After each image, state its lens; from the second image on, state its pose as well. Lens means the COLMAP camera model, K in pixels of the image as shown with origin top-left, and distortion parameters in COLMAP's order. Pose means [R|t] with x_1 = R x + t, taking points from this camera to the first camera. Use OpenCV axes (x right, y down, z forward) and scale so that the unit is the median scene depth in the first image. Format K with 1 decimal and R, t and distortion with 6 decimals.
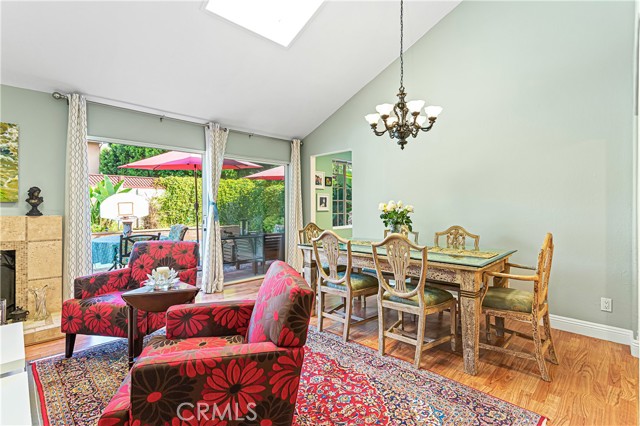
lens RADIAL K [[309.2, 0, 321.1], [0, 309.2, 206.4], [0, 0, 1]] dist [-0.001494, -0.000284]
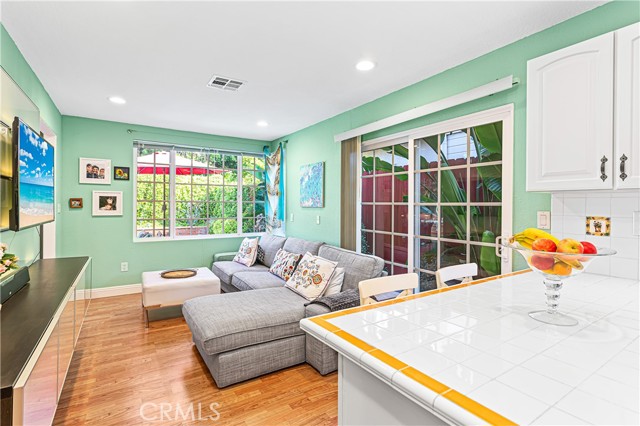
lens RADIAL K [[309.2, 0, 321.1], [0, 309.2, 206.4], [0, 0, 1]] dist [-0.001494, -0.000284]
pose [[0.977838, 0.010183, -0.209115, 1.236195], [-0.008779, 0.999932, 0.007641, -0.031941], [0.209178, -0.005636, 0.977861, 0.837412]]
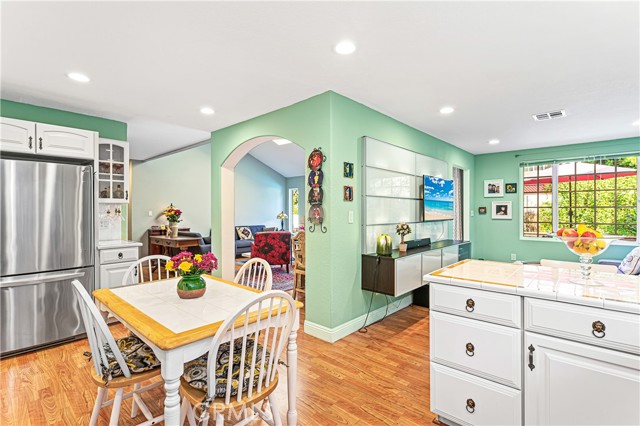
lens RADIAL K [[306.9, 0, 320.0], [0, 306.9, 213.0], [0, 0, 1]] dist [-0.002189, -0.000352]
pose [[0.040262, 0.005214, -0.999176, 1.916981], [0.007744, 0.999955, 0.005531, -0.028142], [0.999159, -0.007960, 0.040220, 0.756485]]
